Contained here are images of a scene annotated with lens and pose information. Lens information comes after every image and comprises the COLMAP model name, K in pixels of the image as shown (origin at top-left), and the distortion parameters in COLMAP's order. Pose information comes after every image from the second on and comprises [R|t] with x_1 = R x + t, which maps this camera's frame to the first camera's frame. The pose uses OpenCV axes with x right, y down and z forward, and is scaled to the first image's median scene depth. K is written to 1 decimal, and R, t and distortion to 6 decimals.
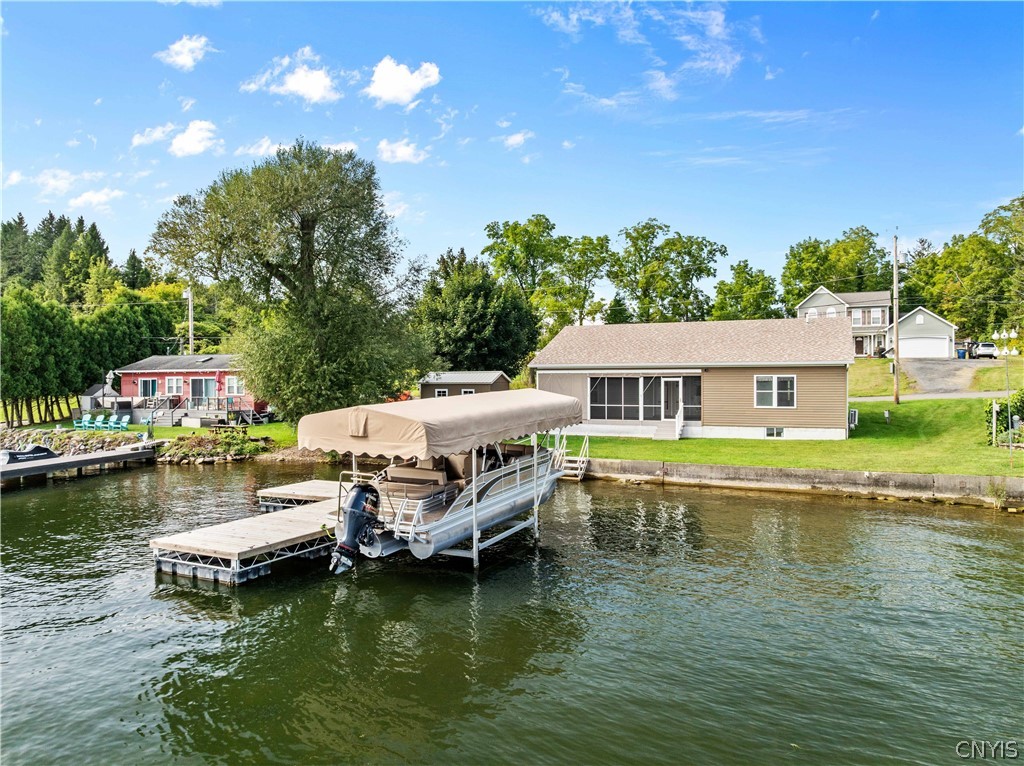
lens RADIAL K [[721.7, 0, 512.0], [0, 721.7, 383.0], [0, 0, 1]] dist [-0.036267, 0.002351]
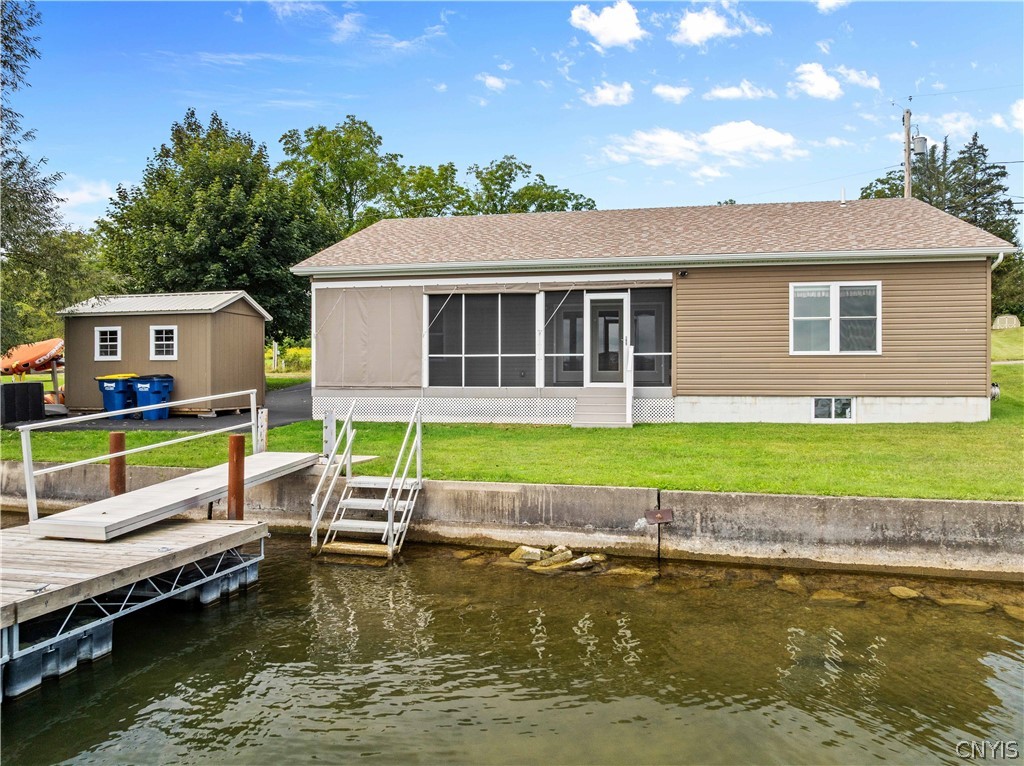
lens RADIAL K [[721.7, 0, 512.0], [0, 721.7, 383.0], [0, 0, 1]] dist [-0.036267, 0.002351]
pose [[0.975647, 0.002477, 0.219335, 0.061894], [-0.002401, 0.999997, -0.000611, 0.049897], [-0.219335, 0.000070, 0.975650, 0.558714]]
